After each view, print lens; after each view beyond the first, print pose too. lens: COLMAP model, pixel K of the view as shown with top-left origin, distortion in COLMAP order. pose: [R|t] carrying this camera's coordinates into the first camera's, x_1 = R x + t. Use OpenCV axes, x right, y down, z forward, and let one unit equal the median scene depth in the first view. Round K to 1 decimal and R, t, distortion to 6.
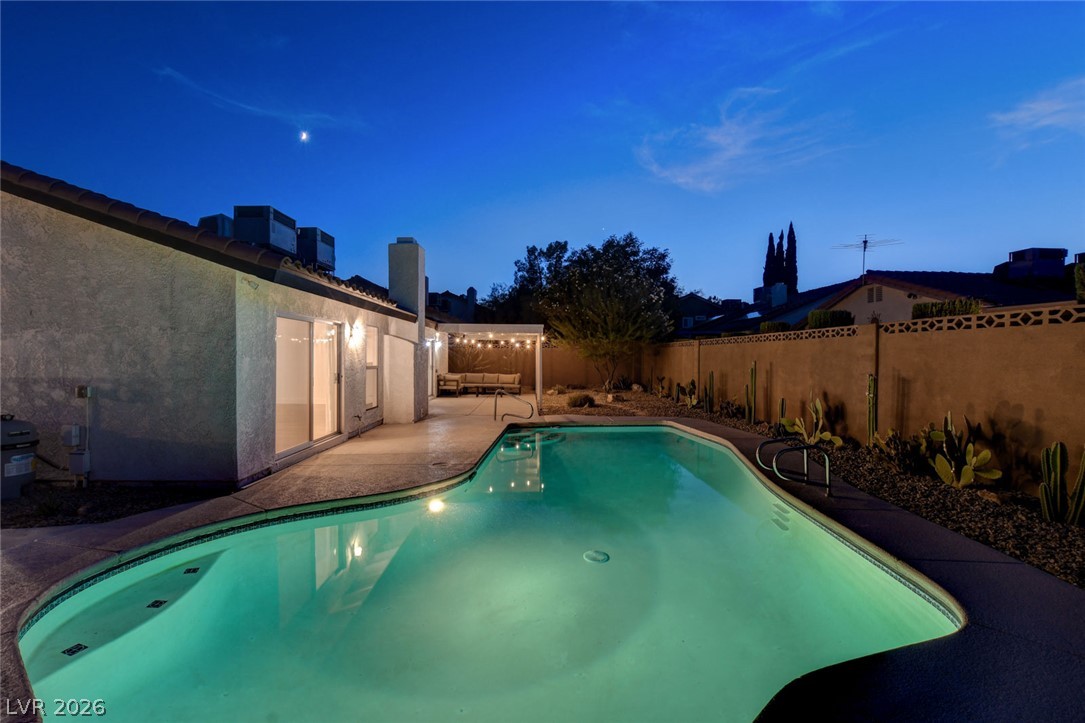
lens RADIAL K [[475.8, 0, 542.5], [0, 475.8, 361.5], [0, 0, 1]] dist [-0.057383, 0.009246]
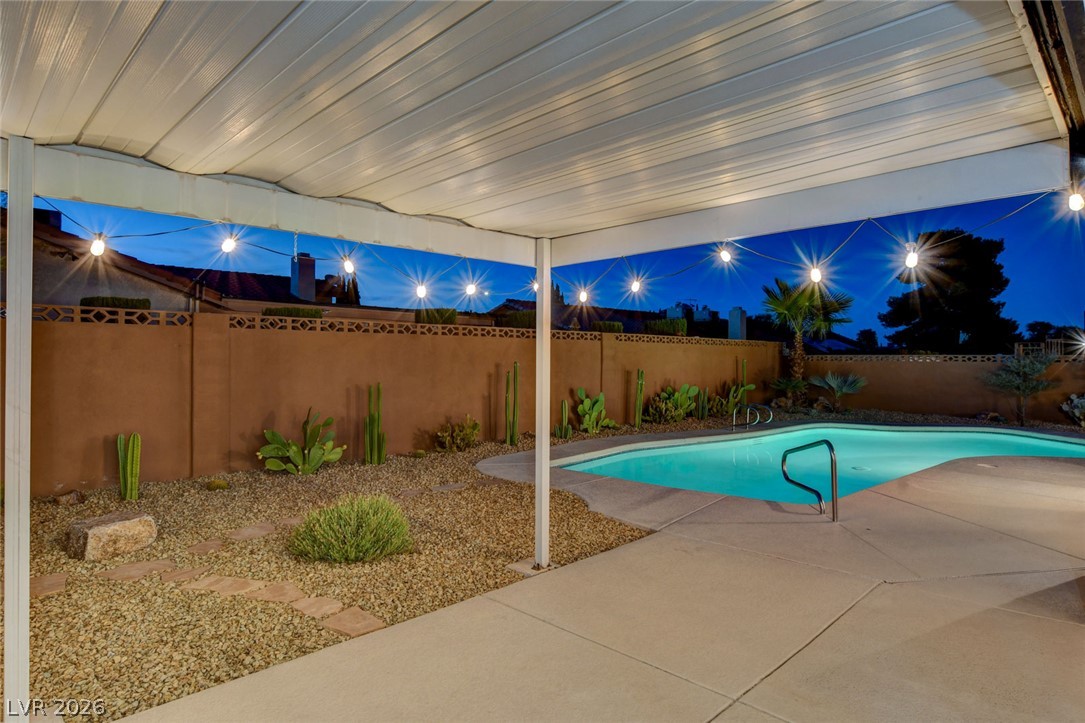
lens RADIAL K [[618.2, 0, 542.5], [0, 618.2, 361.5], [0, 0, 1]] dist [-0.008505, -0.001518]
pose [[-0.687047, -0.012433, 0.726507, -0.246399], [-0.000611, 0.999863, 0.016534, -0.013837], [-0.726613, 0.010916, -0.686960, 1.237879]]
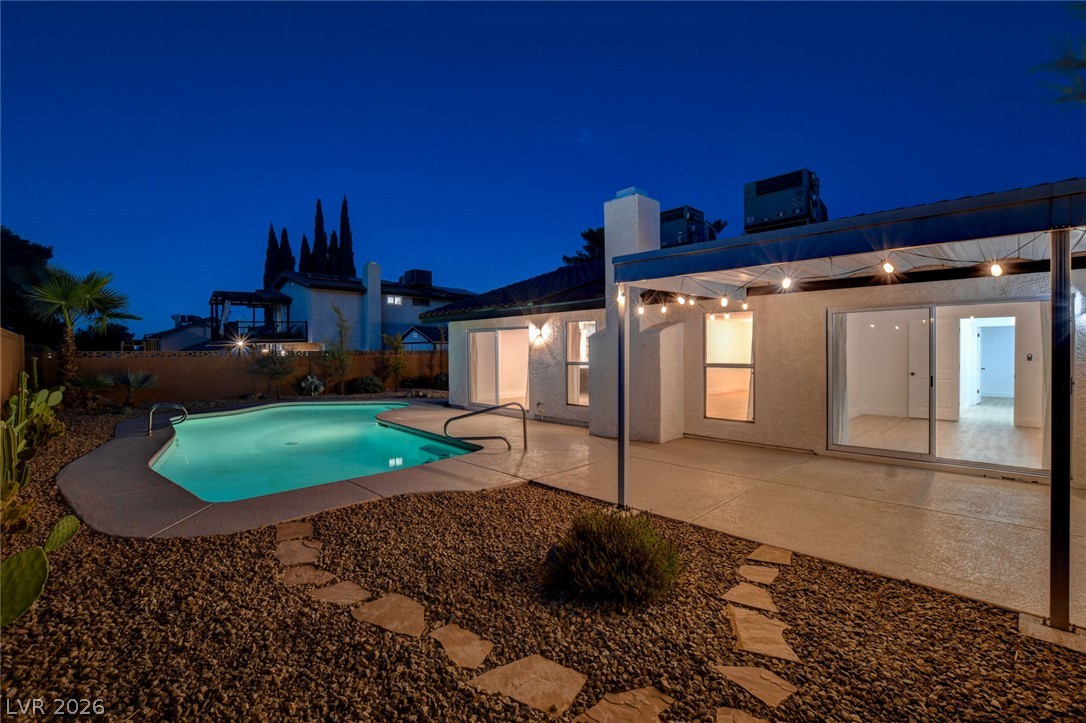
lens RADIAL K [[481.9, 0, 543.0], [0, 481.9, 361.5], [0, 0, 1]] dist [-0.023493, 0.000639]
pose [[-0.731592, 0.013861, -0.681602, 0.272584], [-0.003193, 0.999713, 0.023757, -0.011301], [0.681736, 0.019557, -0.731337, 1.222244]]
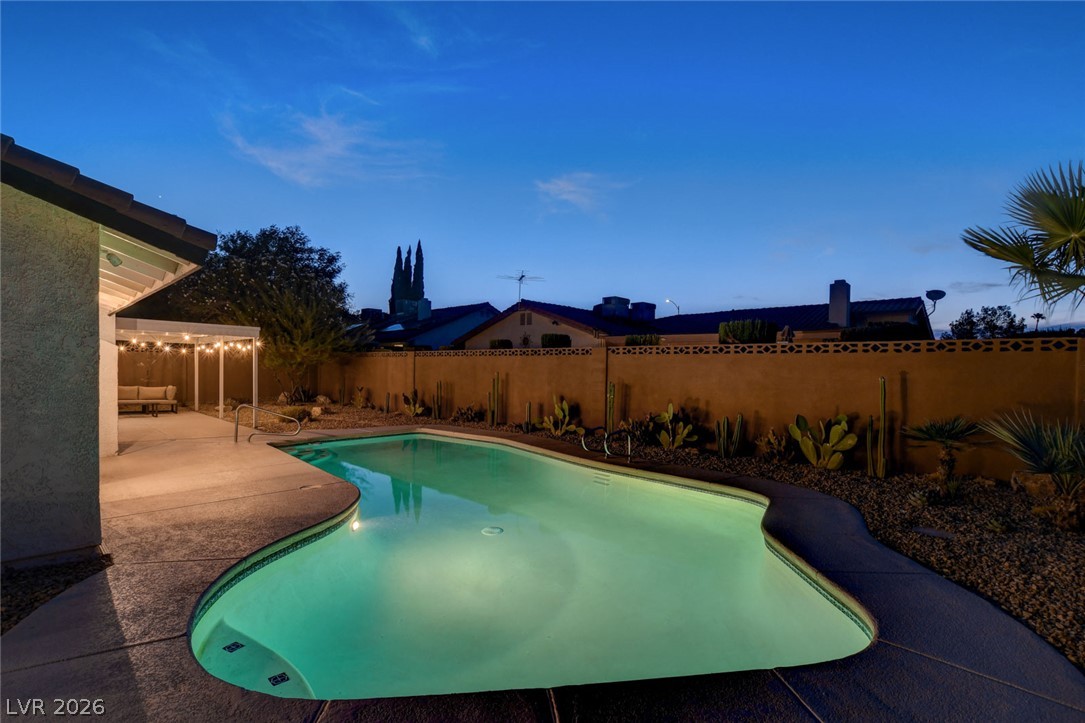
lens RADIAL K [[497.5, 0, 553.7], [0, 497.5, 380.7], [0, 0, 1]] dist [-0.062041, 0.000463]
pose [[0.693829, -0.005135, 0.720122, -0.259700], [-0.008200, 0.999853, 0.015031, 0.000644], [-0.720093, -0.016334, 0.693685, 0.020395]]
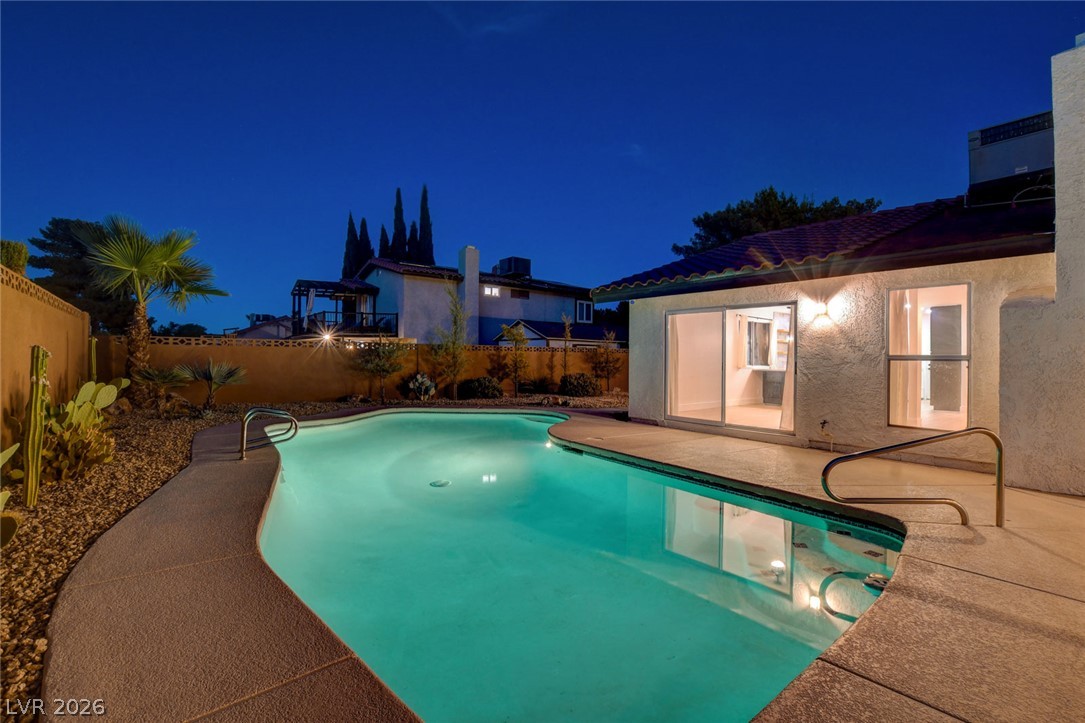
lens RADIAL K [[492.1, 0, 542.5], [0, 492.1, 361.5], [0, 0, 1]] dist [-0.036243, 0.000455]
pose [[-0.802442, -0.007731, -0.596680, 0.268056], [-0.018132, 0.999770, 0.011431, 0.013405], [0.596455, 0.019992, -0.802397, 0.871837]]
